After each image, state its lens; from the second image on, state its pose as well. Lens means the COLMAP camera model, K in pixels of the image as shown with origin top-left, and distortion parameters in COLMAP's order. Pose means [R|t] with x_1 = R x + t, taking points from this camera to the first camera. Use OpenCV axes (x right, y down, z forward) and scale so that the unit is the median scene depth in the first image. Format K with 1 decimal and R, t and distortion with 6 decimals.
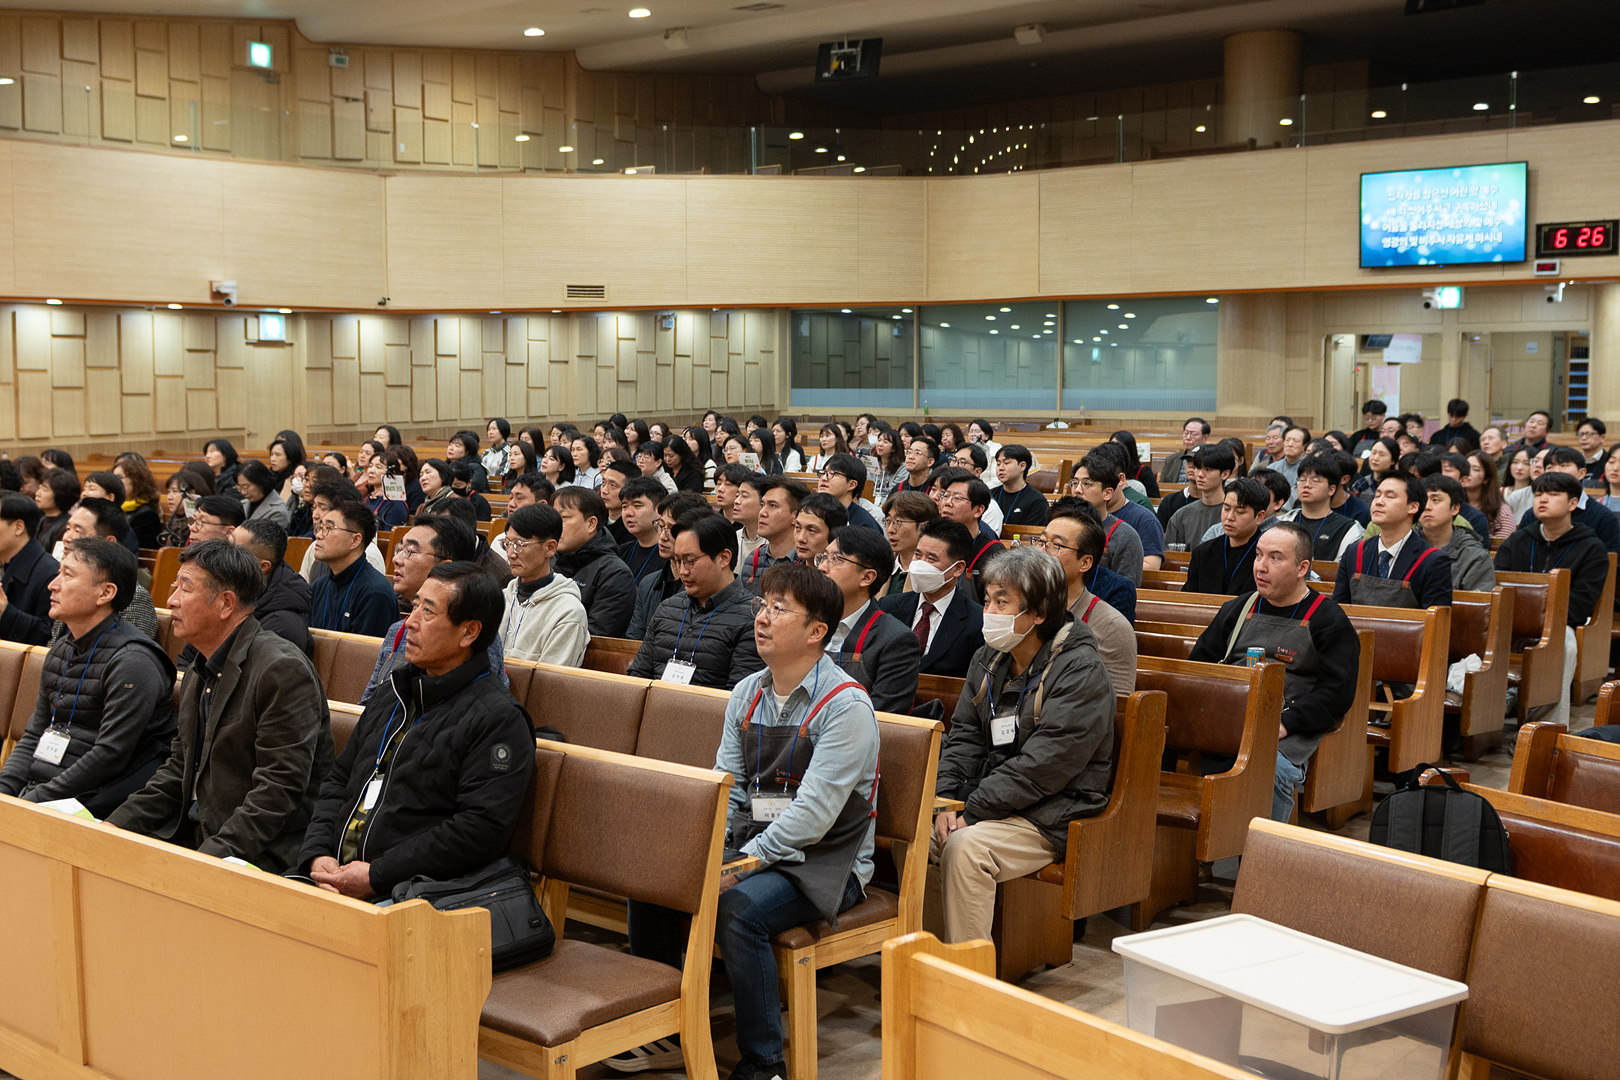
lens RADIAL K [[1782.3, 0, 810.0], [0, 1782.3, 540.0], [0, 0, 1]] dist [-0.008658, 0.019470]
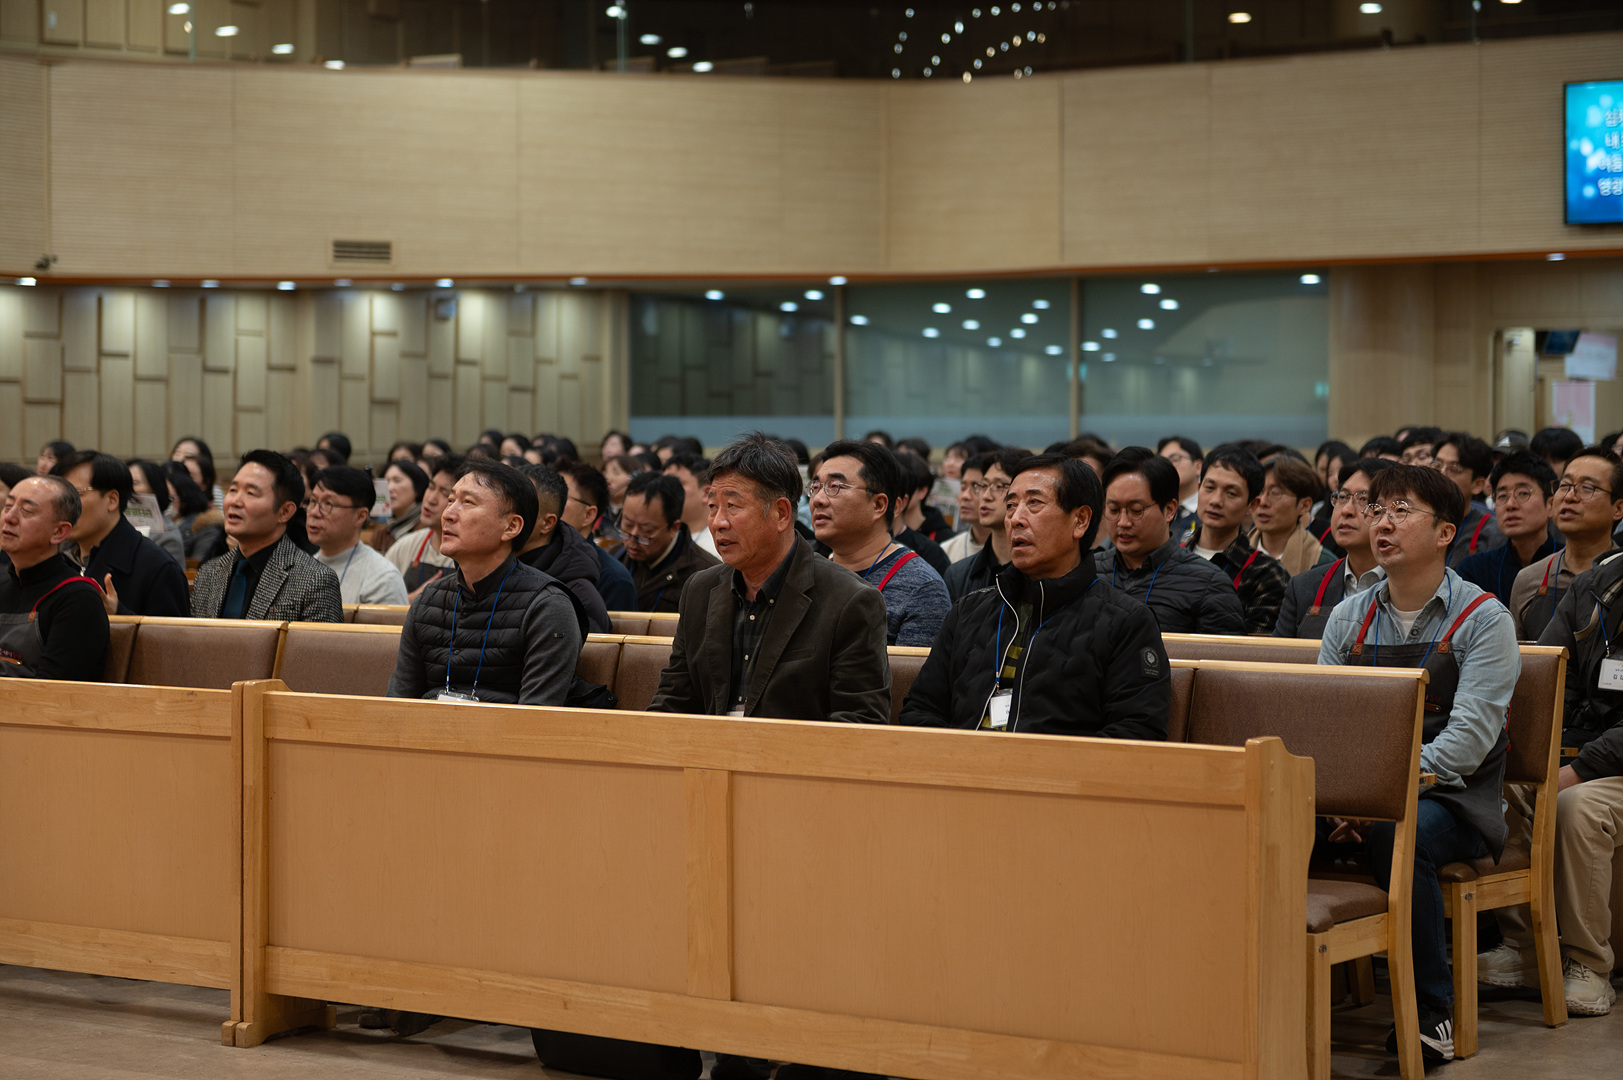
lens RADIAL K [[3092.3, 0, 813.2], [0, 3092.3, 502.7], [0, 0, 1]] dist [0.033408, 0.175096]
pose [[0.993428, -0.000170, 0.114462, -0.092088], [0.008218, 0.997524, -0.069845, 0.026229], [-0.114167, 0.070326, 0.990969, -0.093980]]
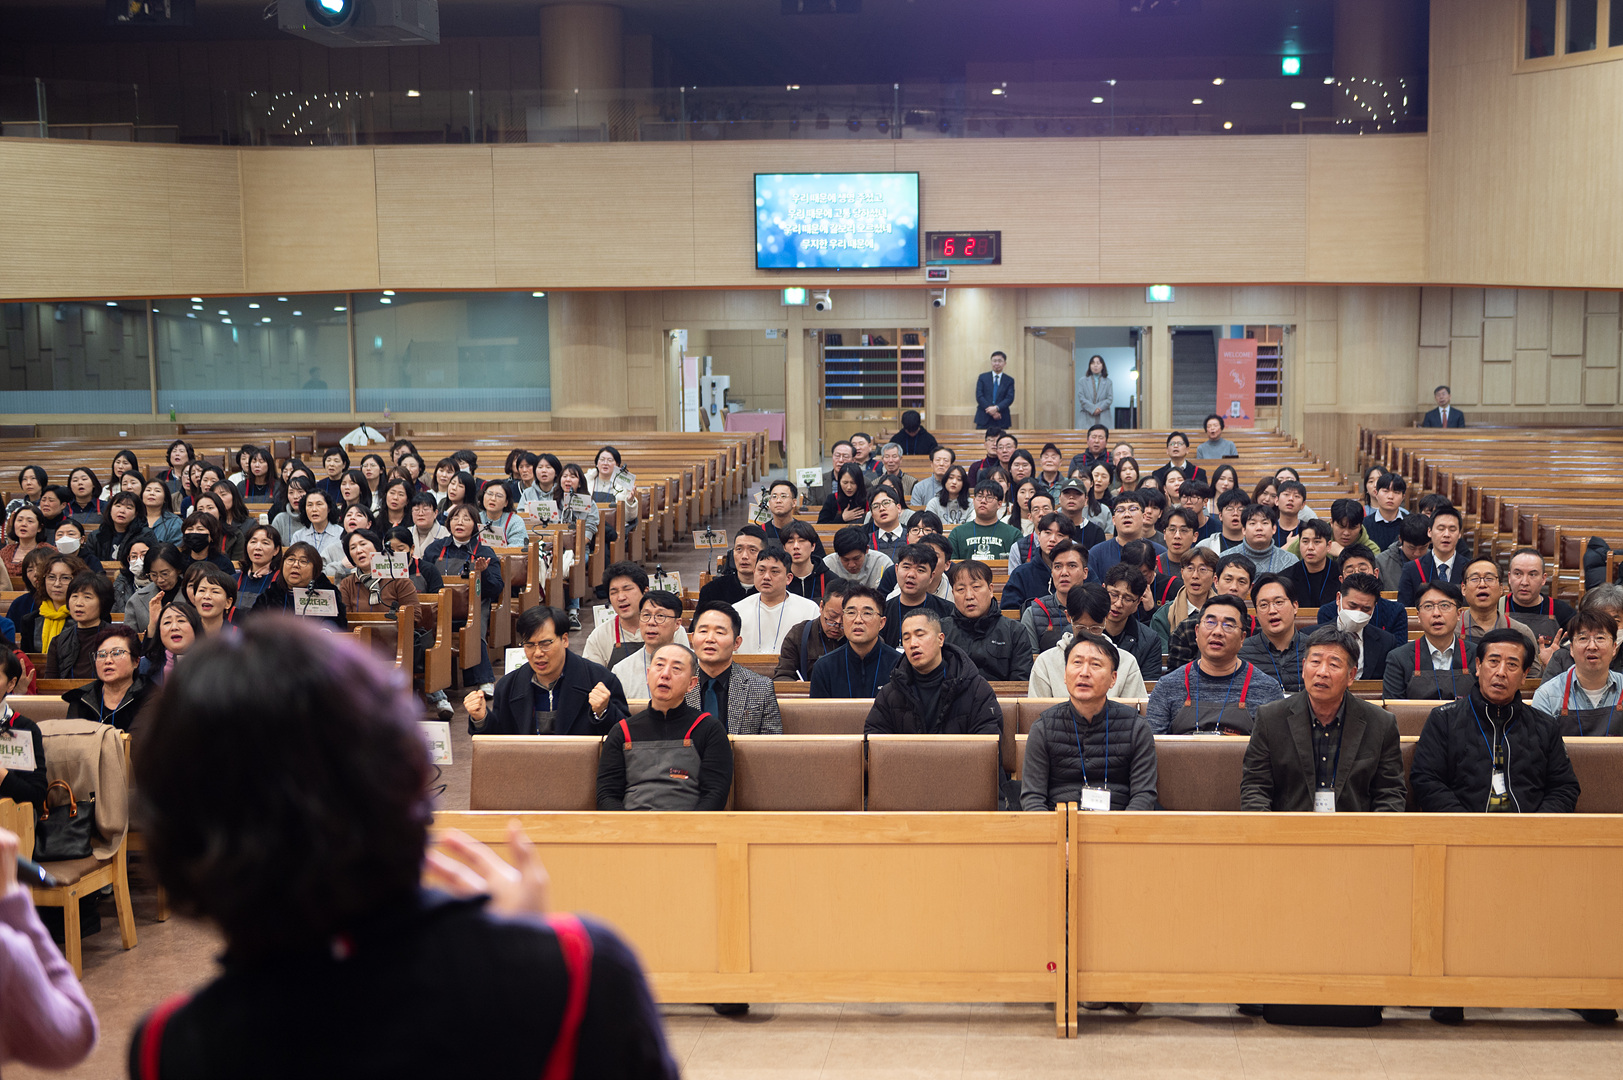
lens RADIAL K [[2199.8, 0, 922.1], [0, 2199.8, 594.4], [0, 0, 1]] dist [0.011289, -0.044998]
pose [[0.811038, -0.076622, 0.579954, -0.309707], [0.058632, 0.997040, 0.049731, -0.025182], [-0.582048, -0.006330, 0.813130, -0.045485]]
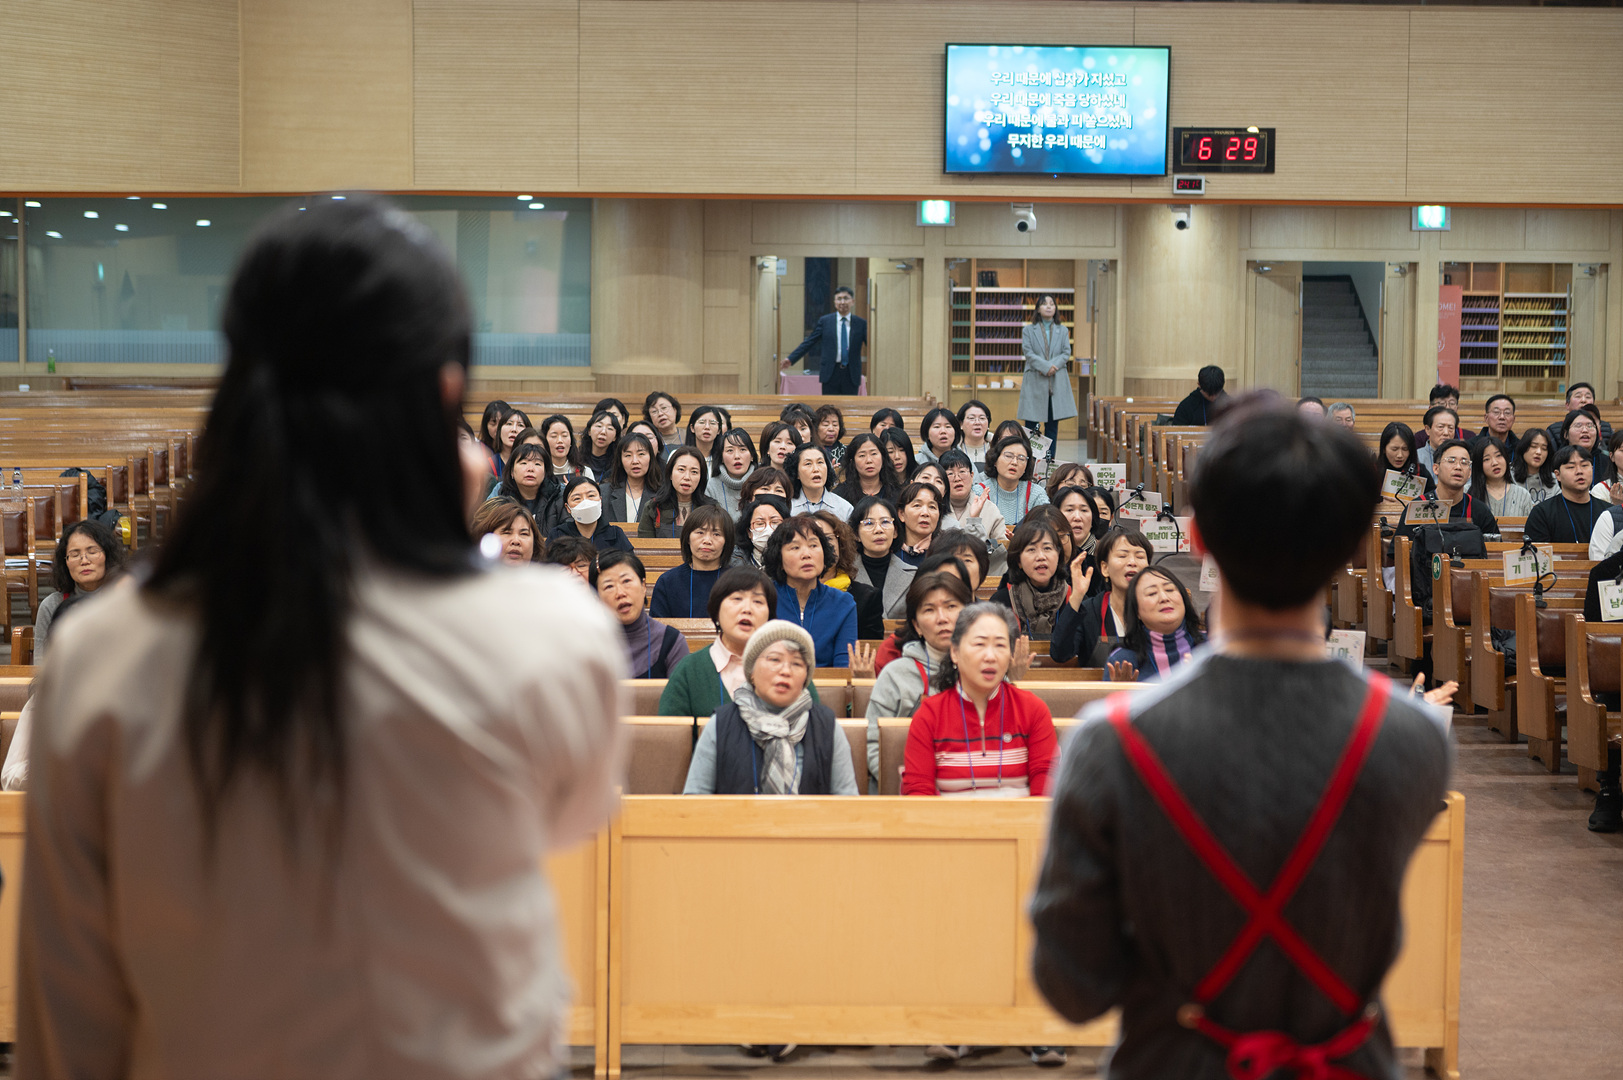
lens RADIAL K [[3110.2, 0, 803.4], [0, 3110.2, 511.4], [0, 0, 1]] dist [0.028690, -0.109867]
pose [[0.752489, -0.041426, 0.657300, -0.521086], [0.048681, 0.998788, 0.007218, -0.024670], [-0.656803, 0.026566, 0.753594, 0.079209]]
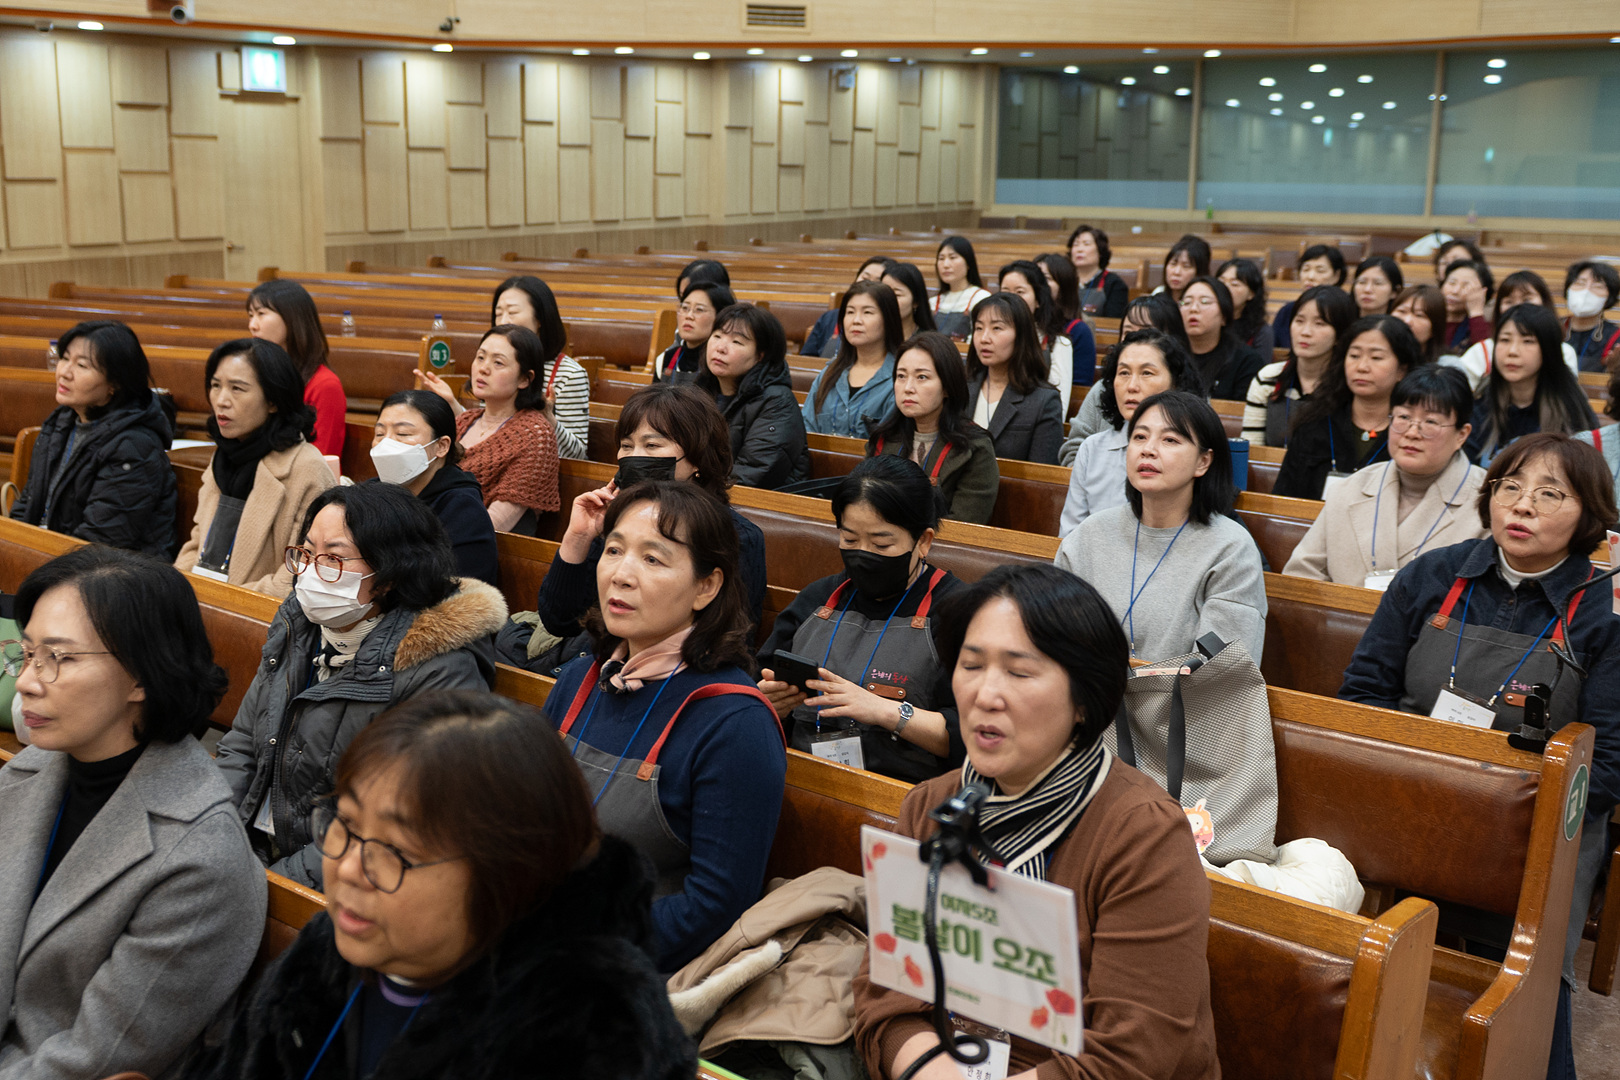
lens RADIAL K [[1690.5, 0, 812.4], [0, 1690.5, 534.7], [0, 0, 1]] dist [-0.007237, 0.002578]
pose [[0.999945, 0.010092, 0.002979, -0.112355], [-0.010385, 0.992123, 0.124834, -0.035059], [-0.001695, -0.124858, 0.992173, 0.399255]]
